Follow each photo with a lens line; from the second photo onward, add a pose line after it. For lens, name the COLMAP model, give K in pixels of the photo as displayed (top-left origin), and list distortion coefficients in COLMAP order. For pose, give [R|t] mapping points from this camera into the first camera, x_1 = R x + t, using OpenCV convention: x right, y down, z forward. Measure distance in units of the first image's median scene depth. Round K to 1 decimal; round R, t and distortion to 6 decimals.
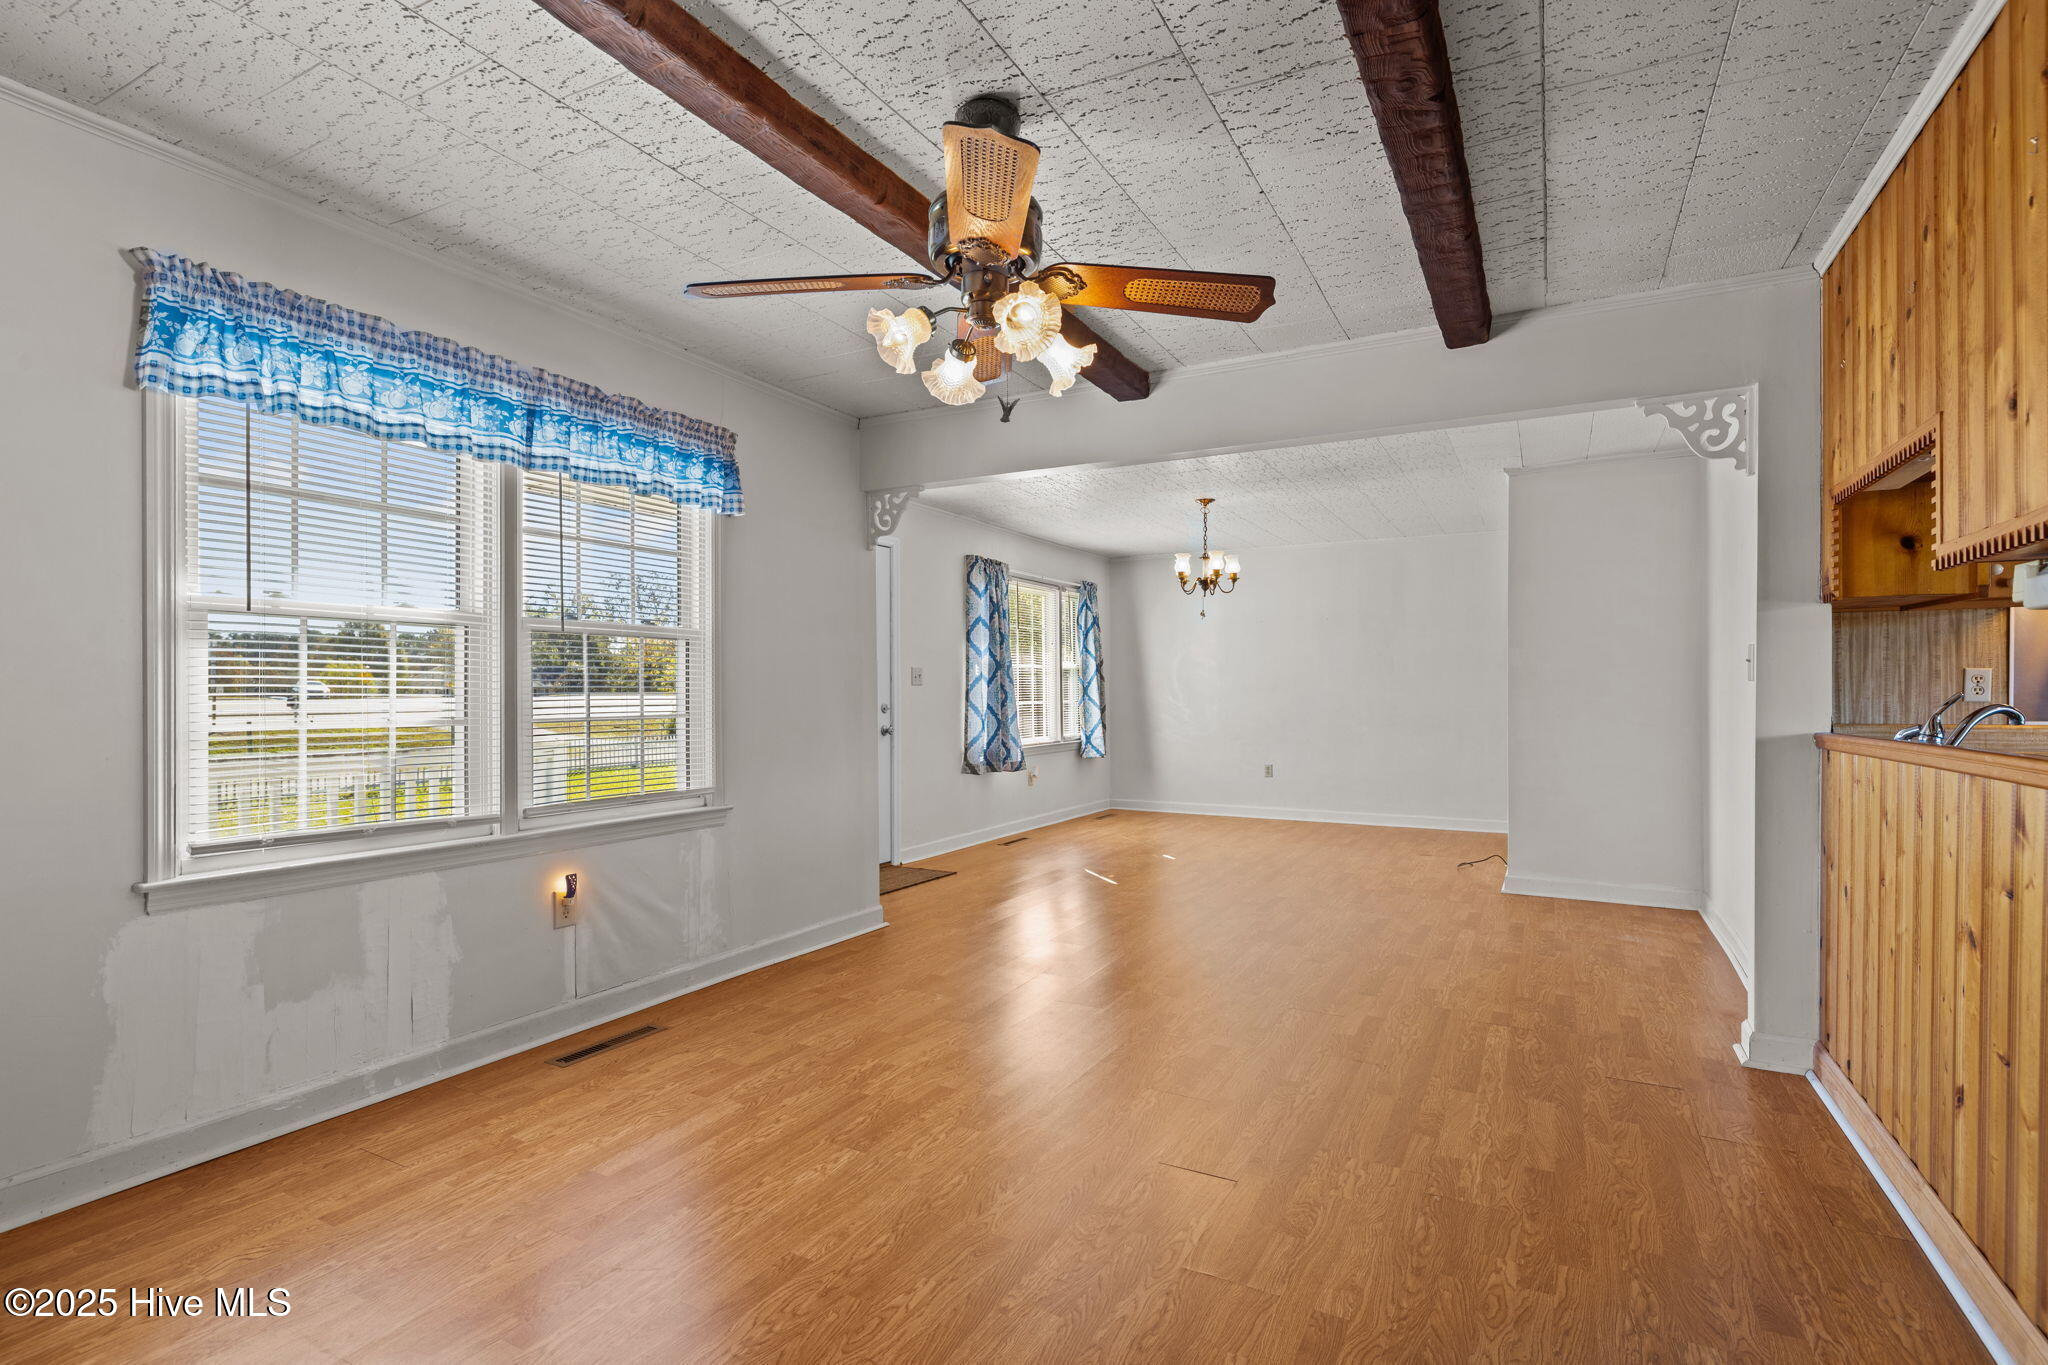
lens RADIAL K [[972.2, 0, 1029.3], [0, 972.2, 693.9], [0, 0, 1]] dist [-0.007052, 0.000838]
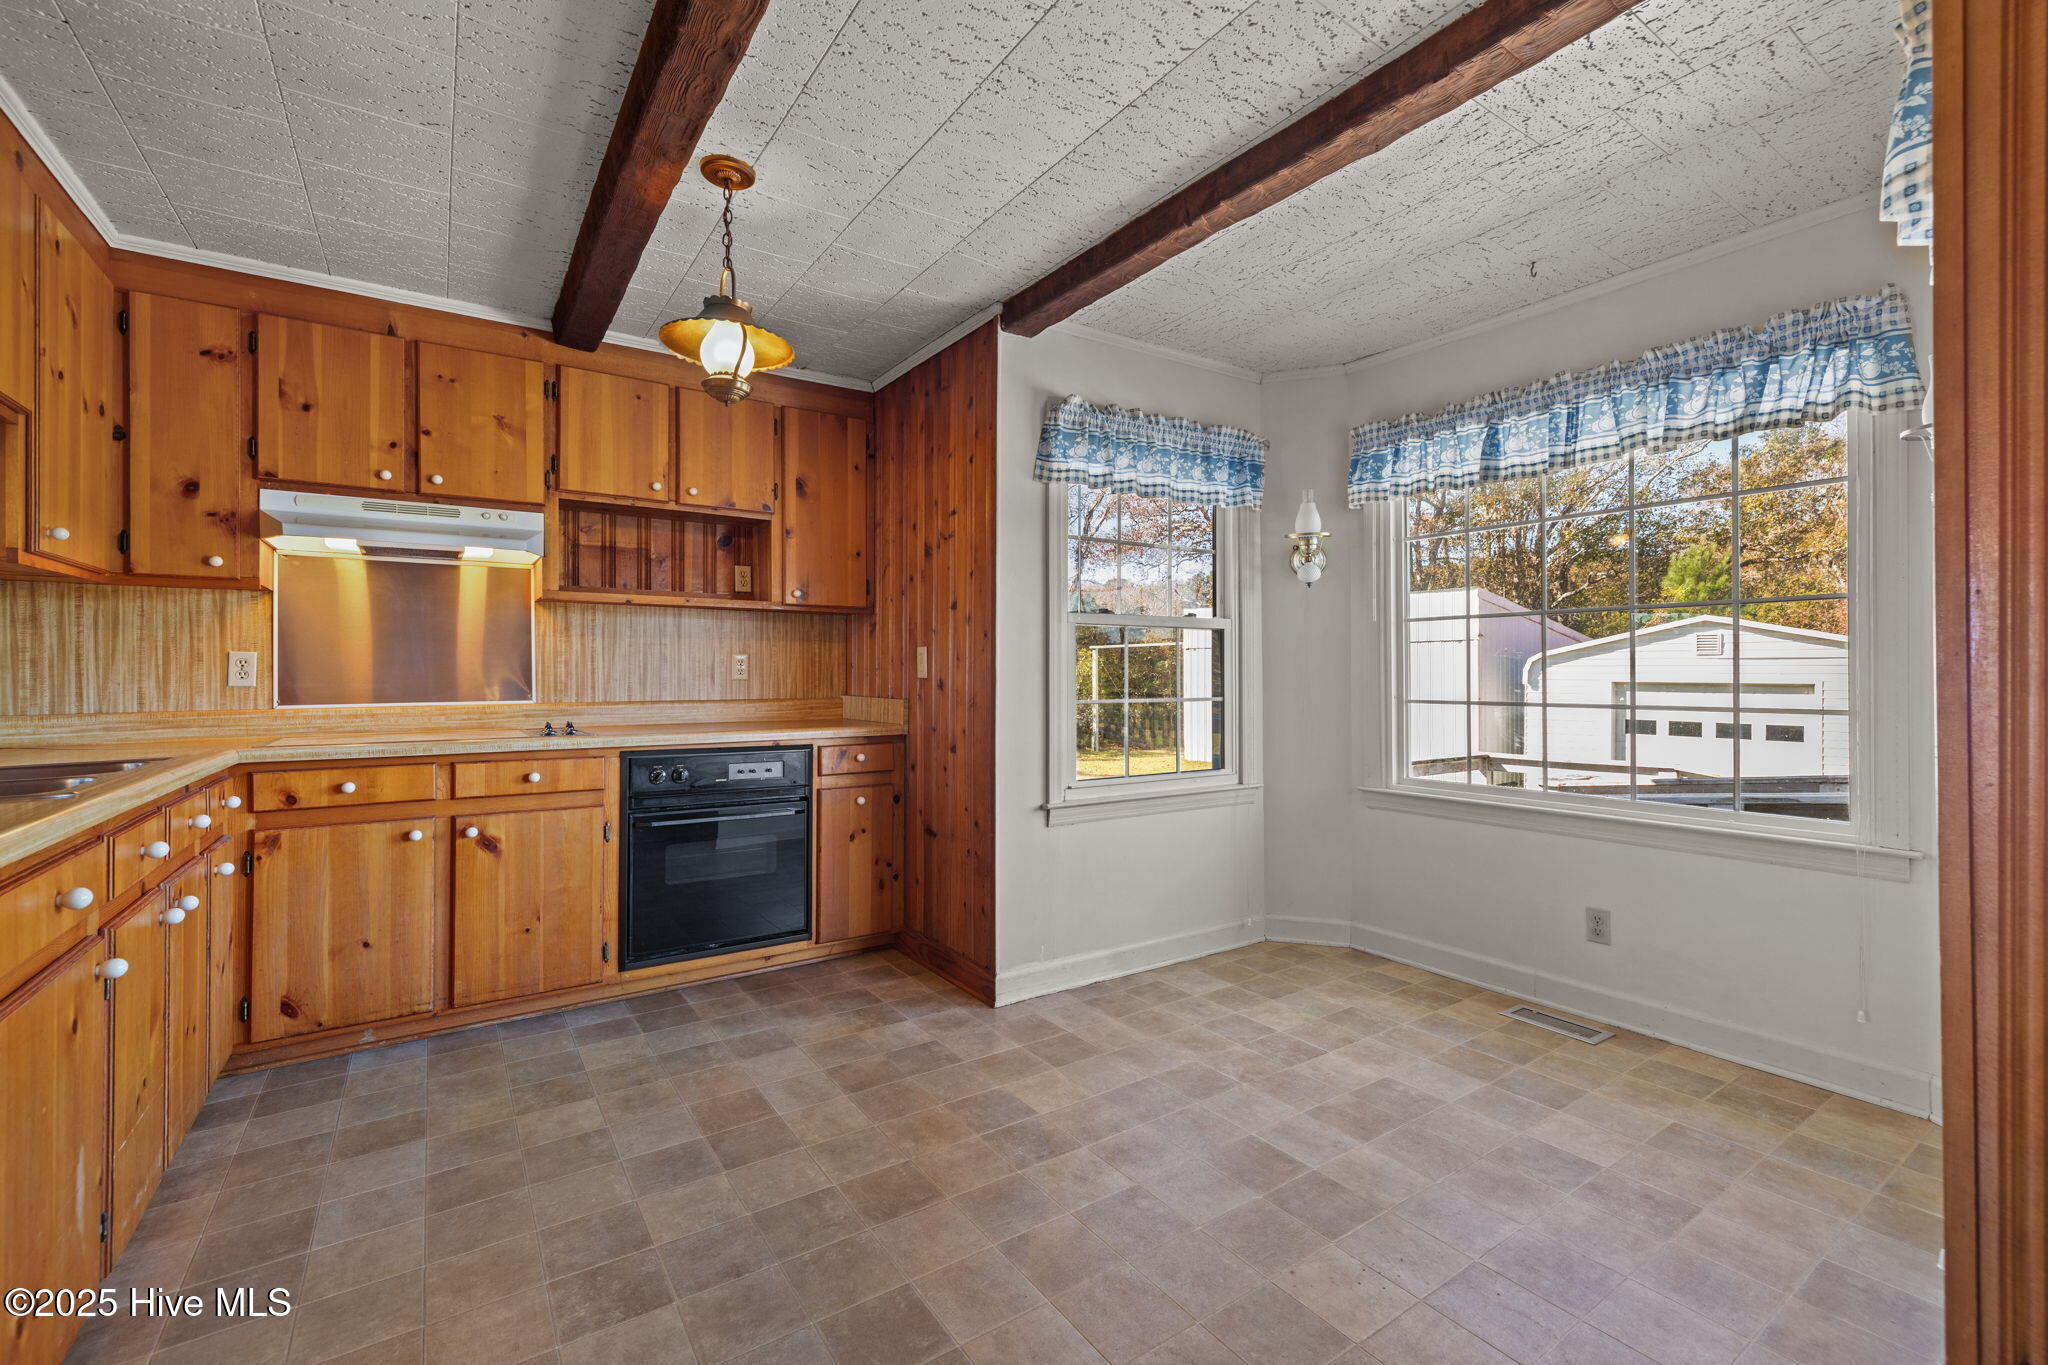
lens RADIAL K [[860.9, 0, 1017.4], [0, 860.9, 674.2], [0, 0, 1]] dist [-0.001254, 0.000099]
pose [[0.465676, 0.000717, 0.884955, 0.552613], [0.003966, 0.999988, -0.002897, 0.001590], [-0.884946, 0.004859, 0.465667, -0.085899]]
